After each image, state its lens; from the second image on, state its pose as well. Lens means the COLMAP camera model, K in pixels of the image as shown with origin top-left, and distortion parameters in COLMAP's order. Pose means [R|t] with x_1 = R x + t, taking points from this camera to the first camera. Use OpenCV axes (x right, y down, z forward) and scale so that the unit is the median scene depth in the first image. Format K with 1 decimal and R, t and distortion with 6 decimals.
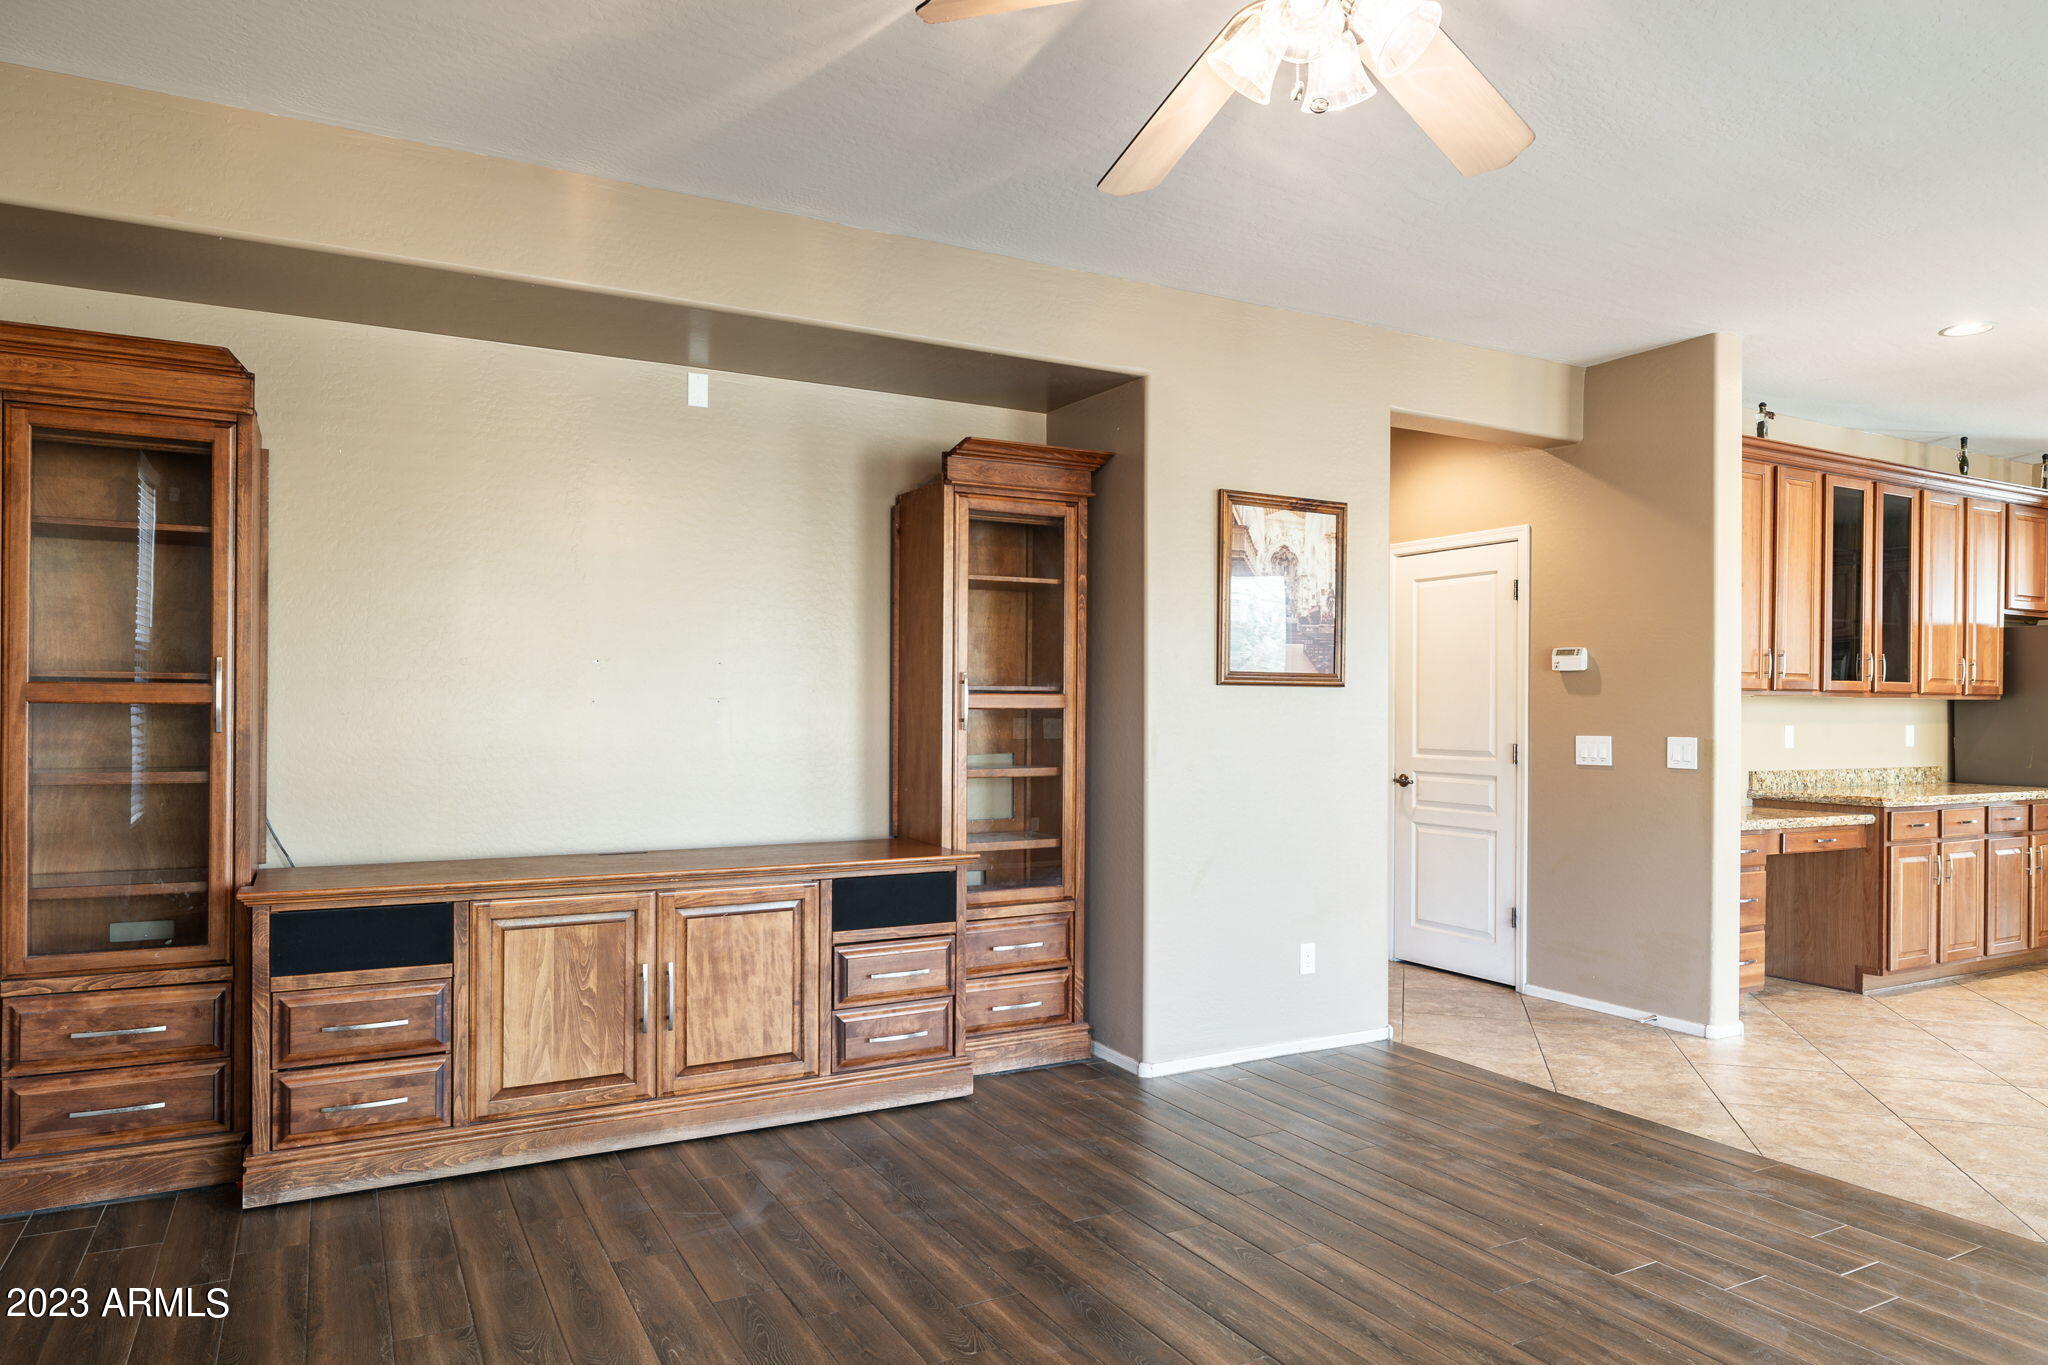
lens RADIAL K [[1299.0, 0, 1021.7], [0, 1299.0, 711.3], [0, 0, 1]] dist [-0.002904, -0.002548]
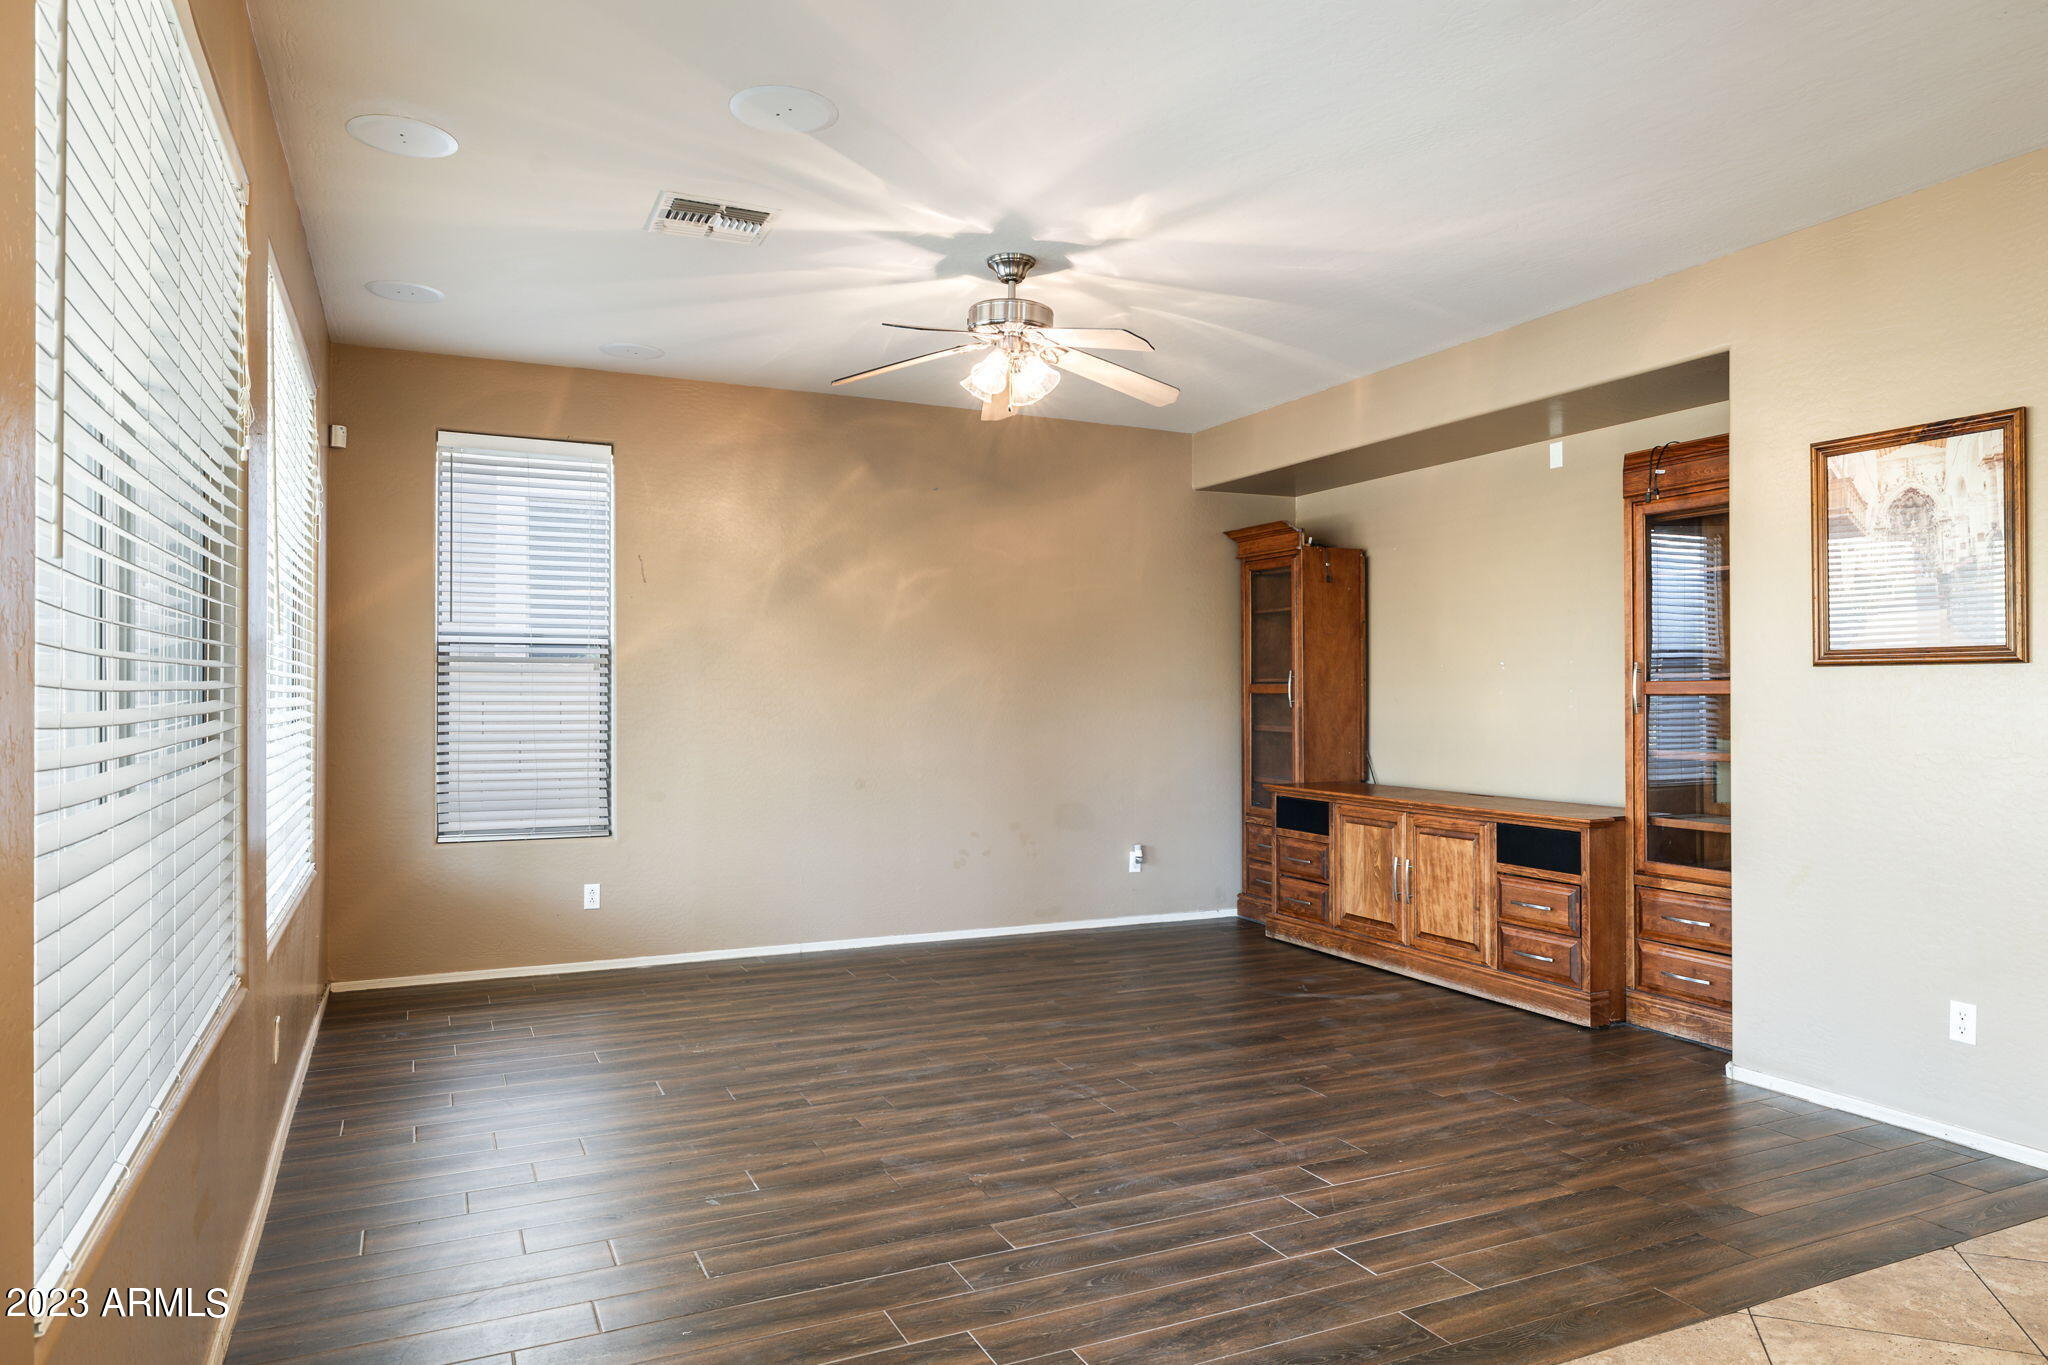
lens RADIAL K [[1299.0, 0, 1024.3], [0, 1299.0, 685.1], [0, 0, 1]] dist [-0.002904, -0.002548]
pose [[-0.065528, -0.012233, -0.997776, 1.207696], [-0.004816, 0.999917, -0.011943, 0.006079], [0.997839, 0.004023, -0.065582, 0.597668]]
